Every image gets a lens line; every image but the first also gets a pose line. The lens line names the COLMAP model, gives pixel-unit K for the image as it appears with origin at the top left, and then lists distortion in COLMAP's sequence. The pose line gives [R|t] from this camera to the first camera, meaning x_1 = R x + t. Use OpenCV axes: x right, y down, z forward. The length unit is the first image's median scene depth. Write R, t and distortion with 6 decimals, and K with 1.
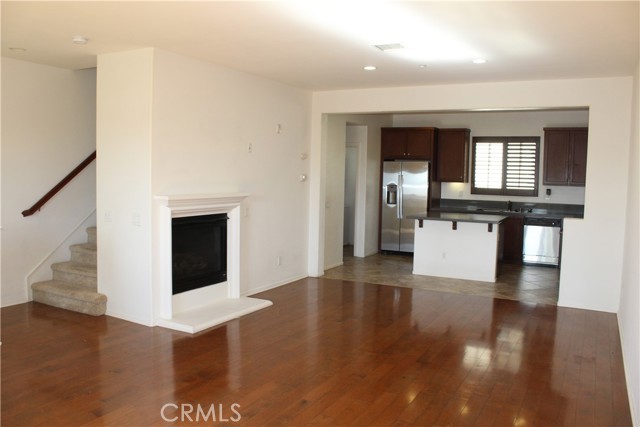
lens RADIAL K [[531.5, 0, 318.6], [0, 531.5, 210.7], [0, 0, 1]] dist [-0.158977, 0.130674]
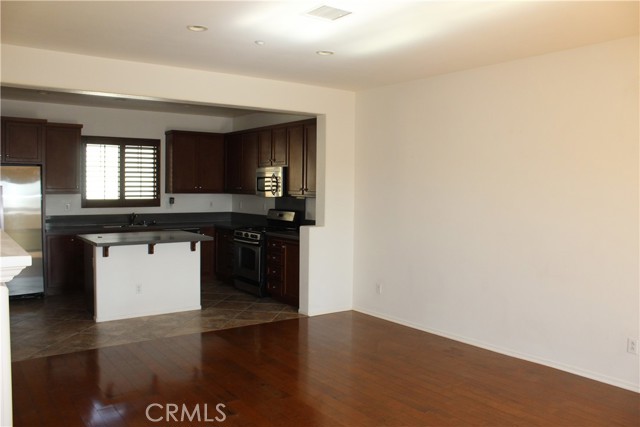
lens RADIAL K [[531.5, 0, 318.5], [0, 531.5, 212.1], [0, 0, 1]] dist [-0.158977, 0.130674]
pose [[0.432345, -0.058298, 0.899822, -0.274101], [0.065322, 0.997311, 0.033229, -0.029577], [-0.899339, 0.044412, 0.434990, 0.357984]]
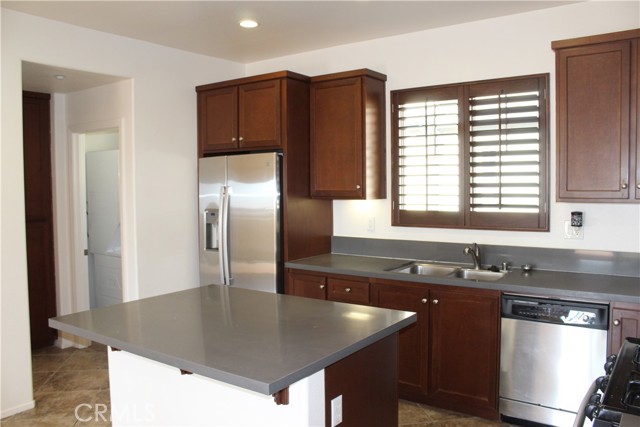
lens RADIAL K [[531.5, 0, 319.9], [0, 531.5, 211.8], [0, 0, 1]] dist [-0.158977, 0.130674]
pose [[0.991114, -0.021675, -0.131235, 0.305408], [0.018568, 0.999519, -0.024857, -0.035384], [0.131711, 0.022199, 0.991040, 0.599738]]
